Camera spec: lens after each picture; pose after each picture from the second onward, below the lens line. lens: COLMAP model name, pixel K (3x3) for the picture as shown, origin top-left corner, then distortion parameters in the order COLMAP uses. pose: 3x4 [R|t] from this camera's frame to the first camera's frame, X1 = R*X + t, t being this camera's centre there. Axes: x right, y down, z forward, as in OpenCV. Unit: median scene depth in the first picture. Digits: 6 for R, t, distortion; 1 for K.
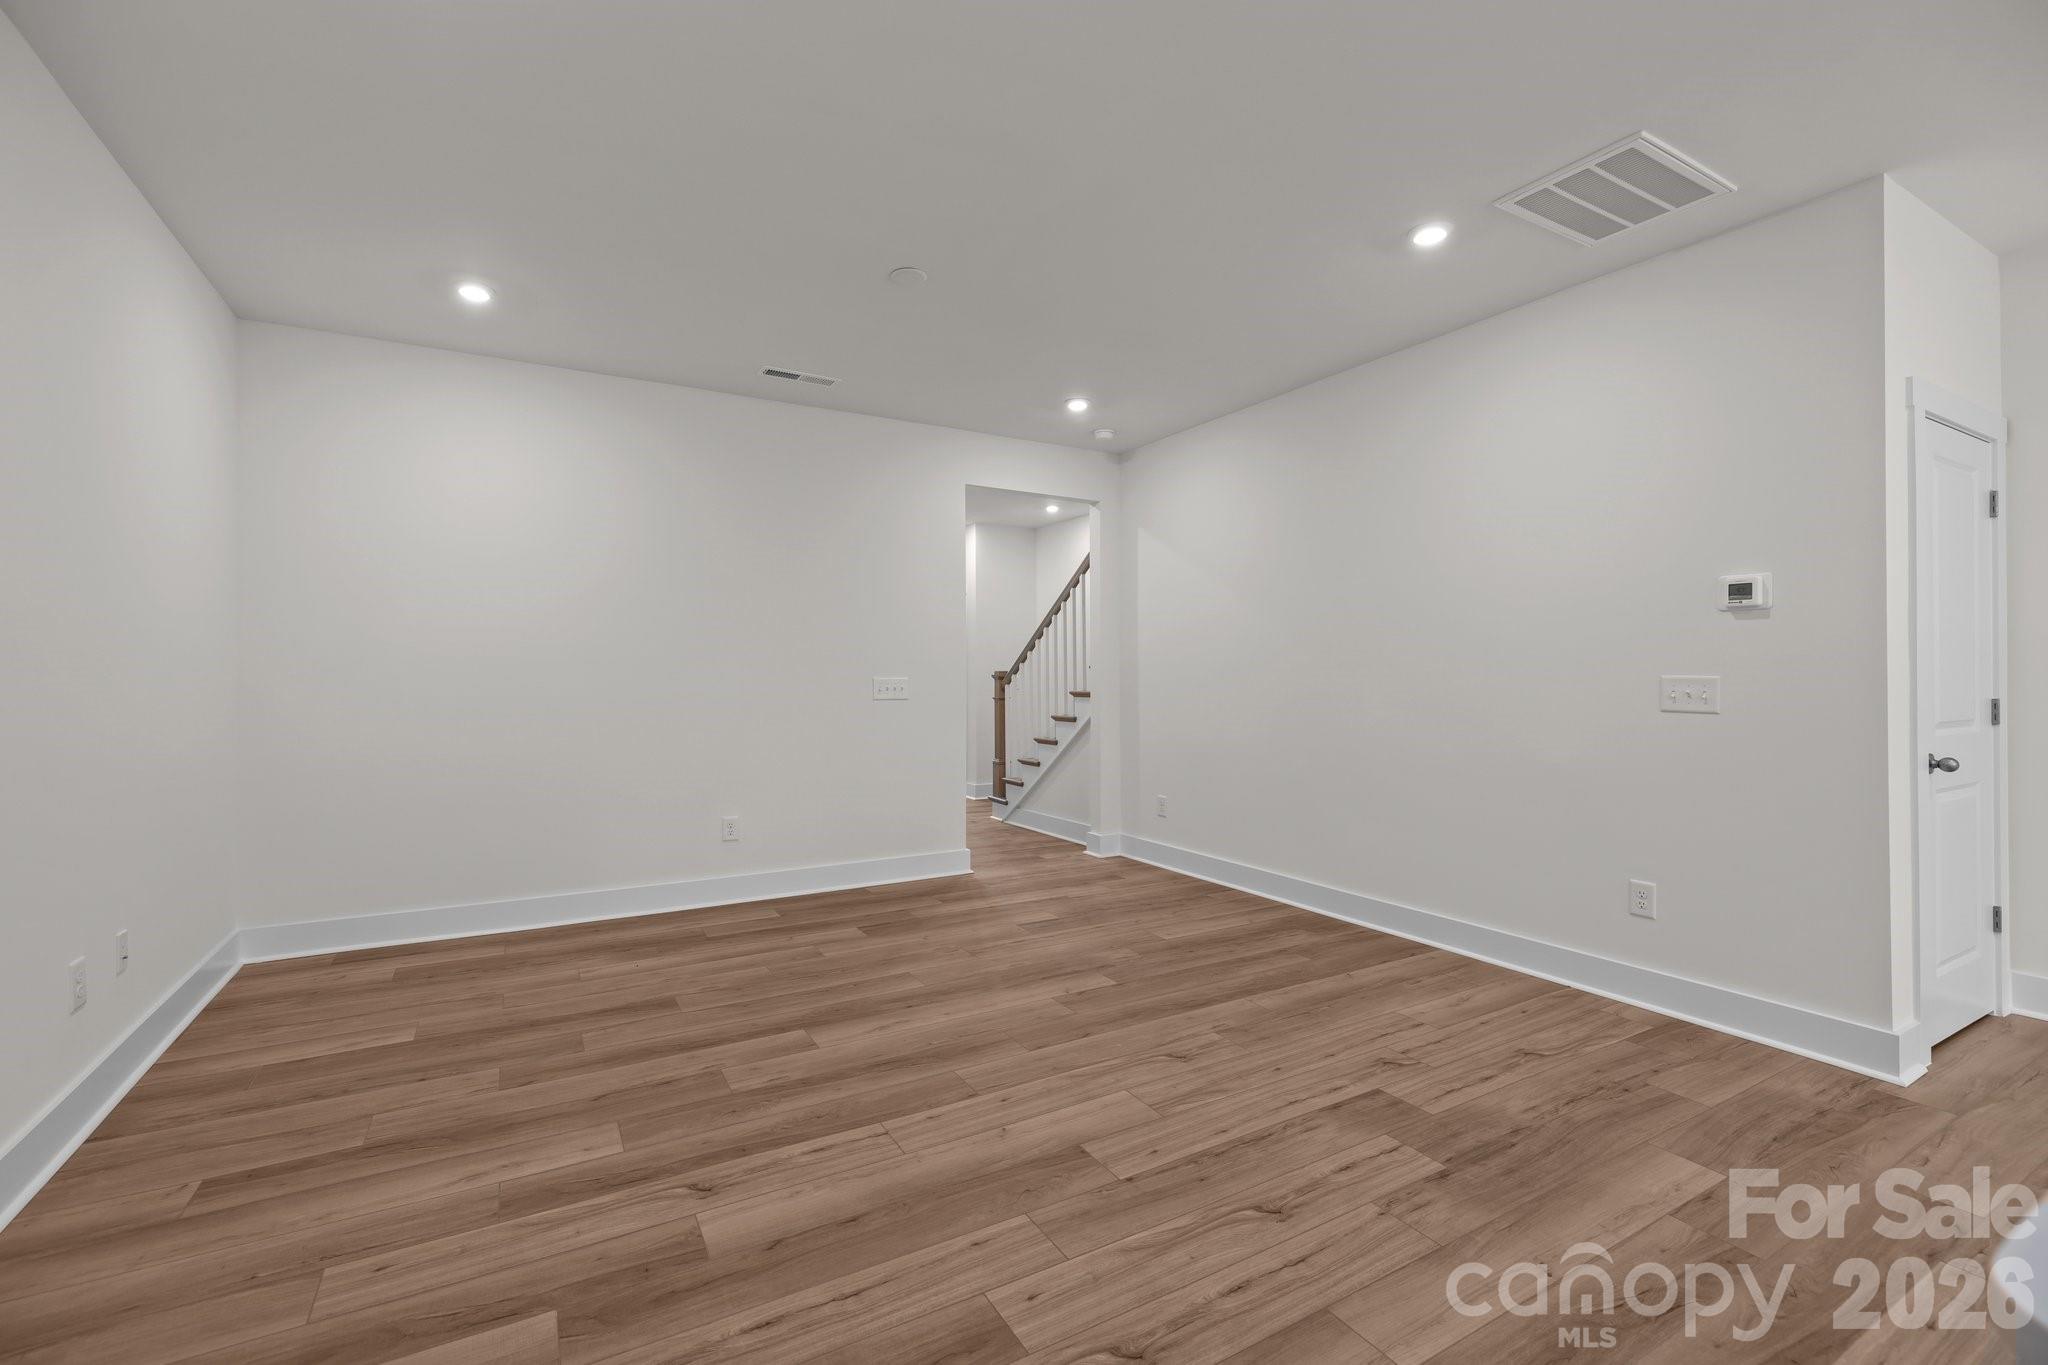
lens RADIAL K [[868.0, 0, 996.5], [0, 868.0, 653.1], [0, 0, 1]] dist [0.001437, -0.000055]
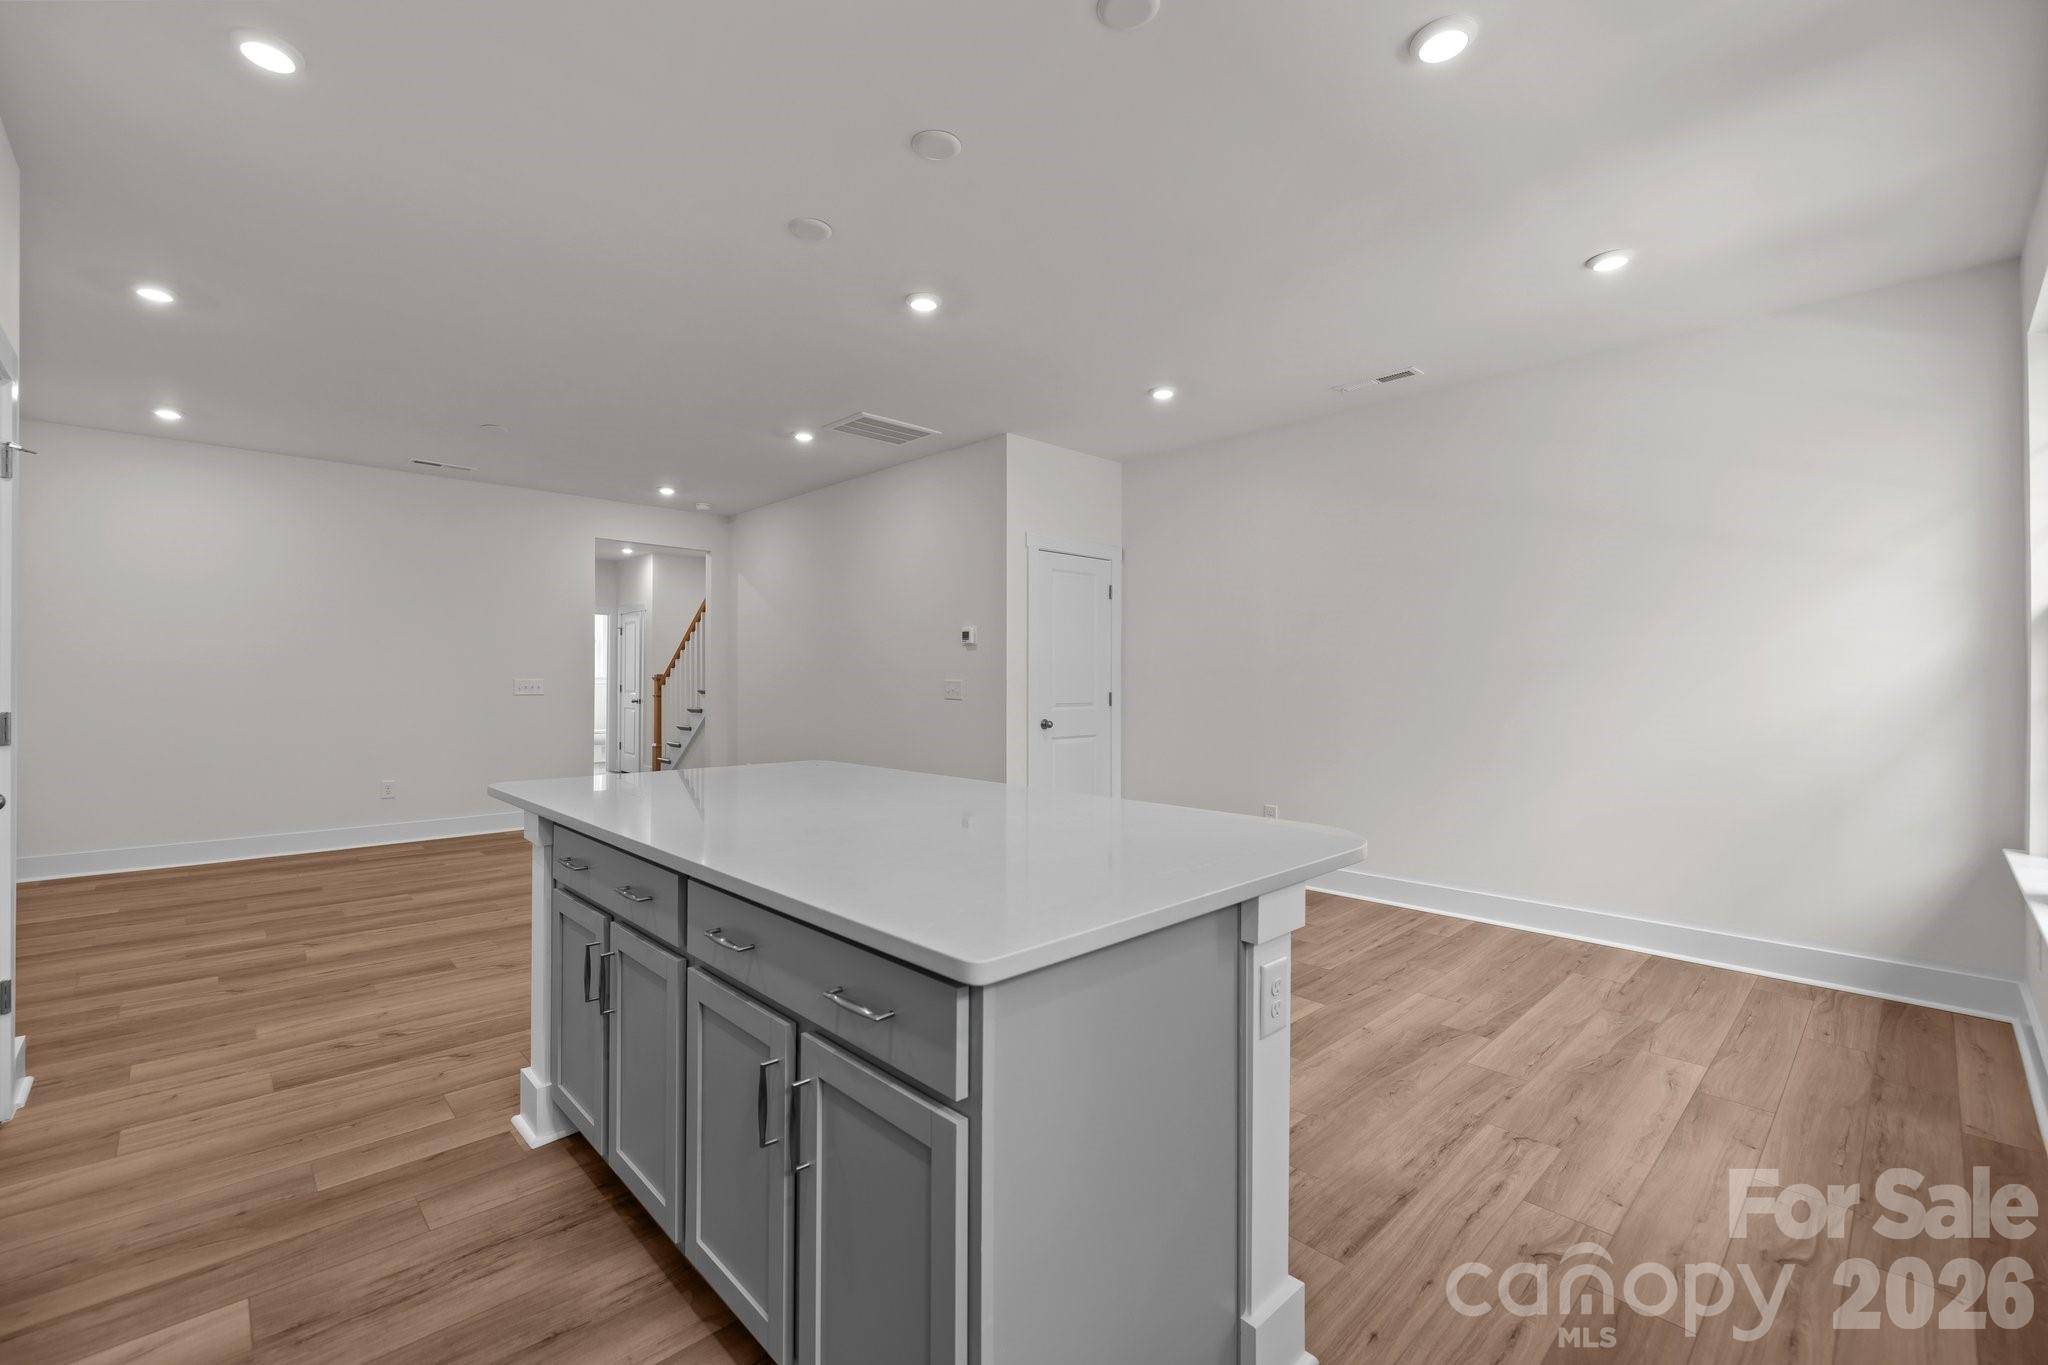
lens RADIAL K [[859.8, 0, 1011.8], [0, 859.8, 660.6], [0, 0, 1]] dist [-0.003037, -0.000365]
pose [[0.969217, 0.009645, 0.246018, 0.468758], [-0.010807, 0.999936, 0.003371, -0.022514], [-0.245969, -0.005926, 0.969260, -0.826960]]
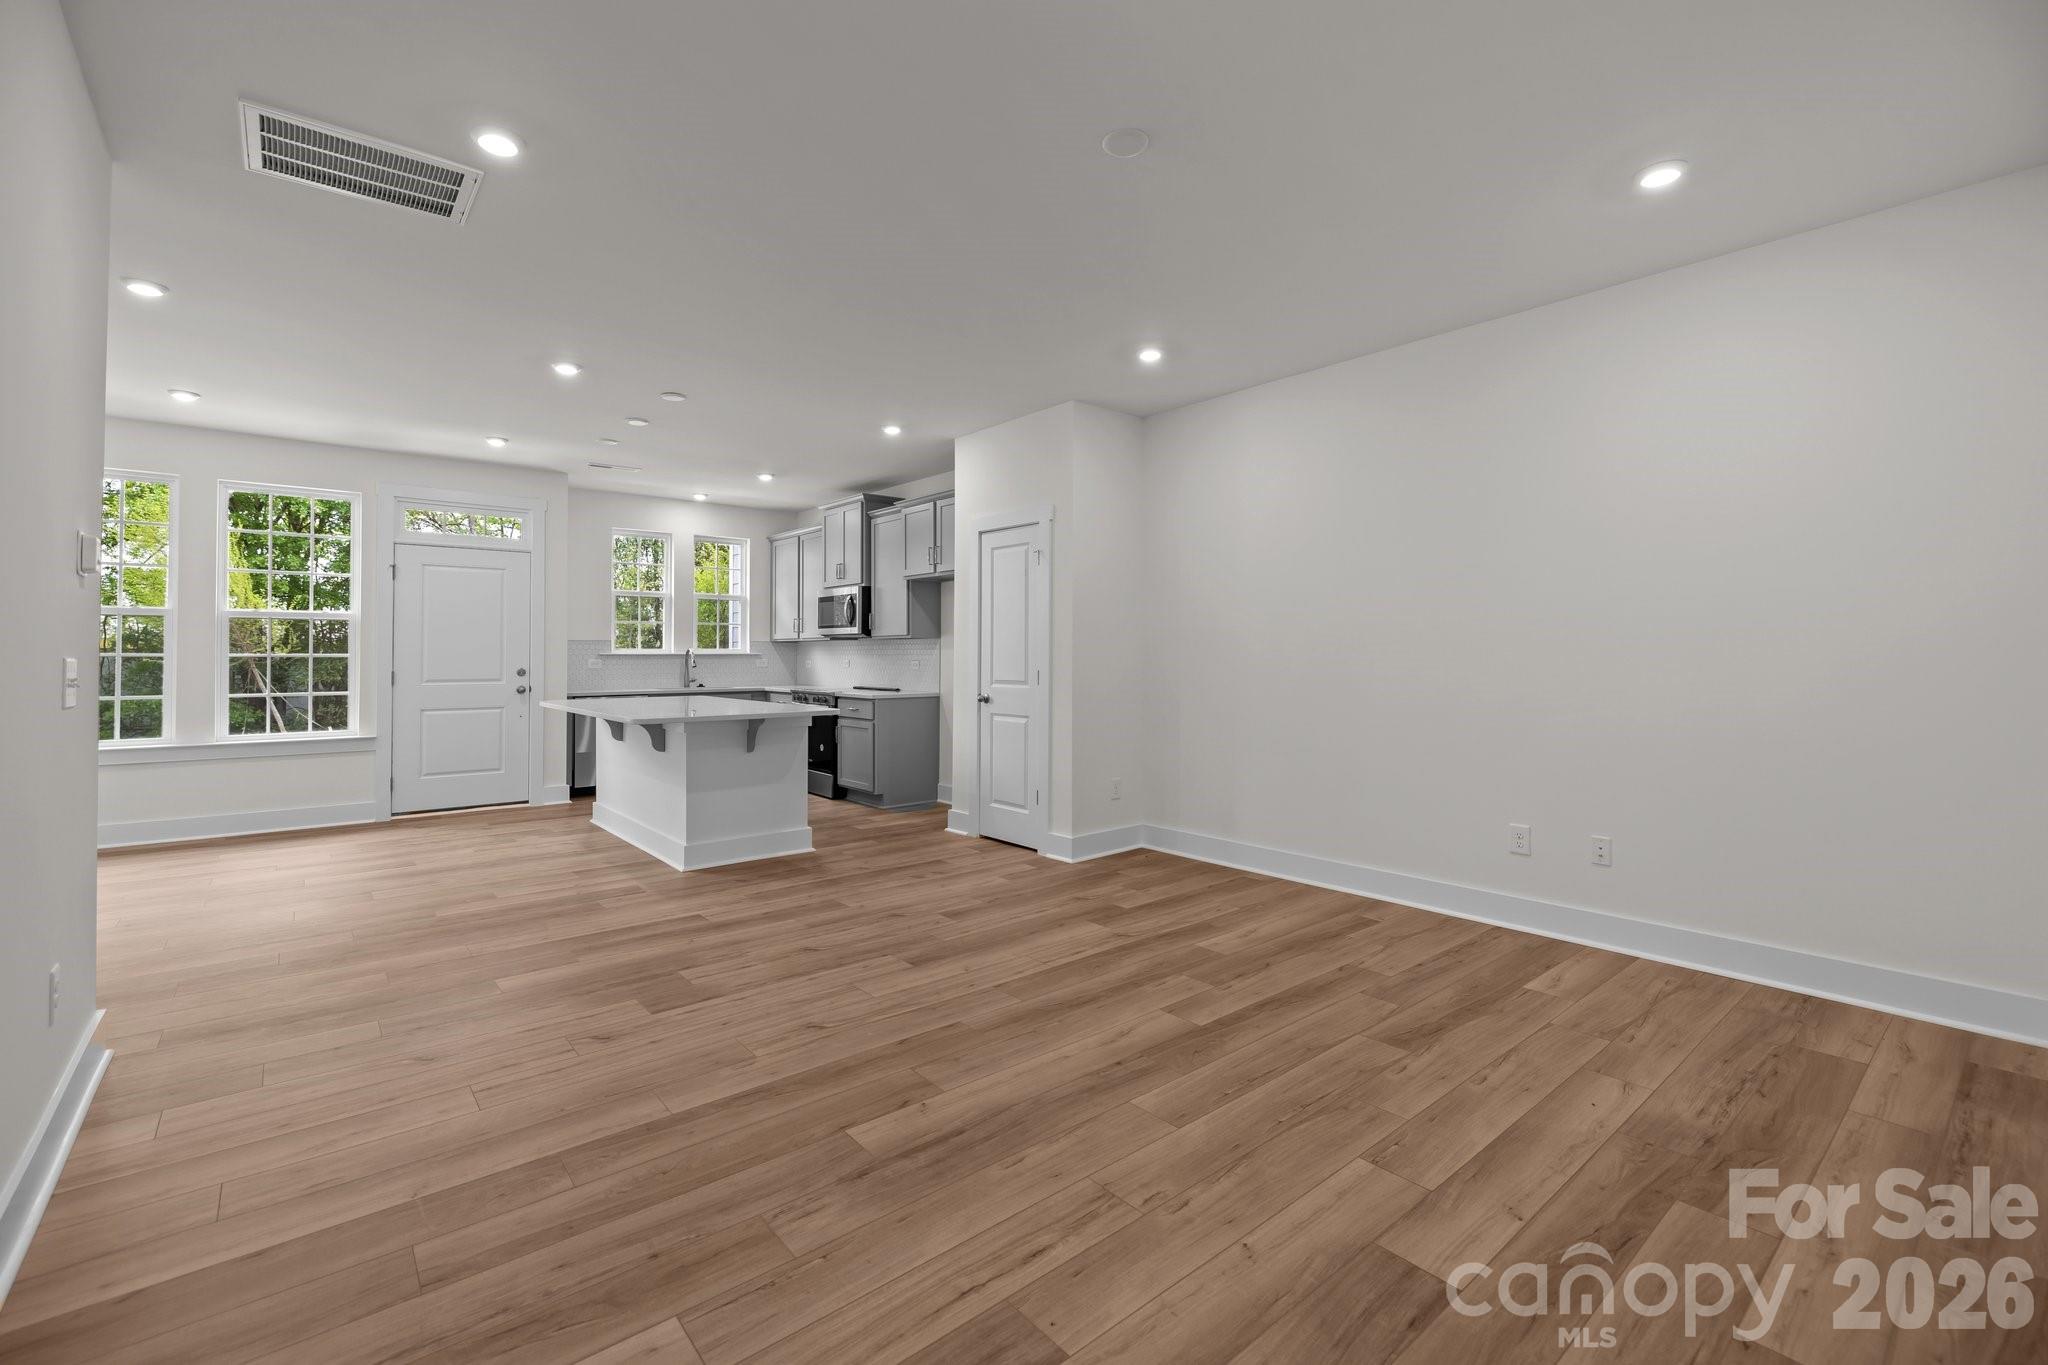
lens RADIAL K [[869.9, 0, 1001.8], [0, 869.9, 640.8], [0, 0, 1]] dist [0.003481, -0.000174]
pose [[-0.984615, -0.001049, -0.174732, 0.156174], [0.006409, 0.999092, -0.042113, 0.050158], [0.174617, -0.042585, -0.983715, 1.884651]]
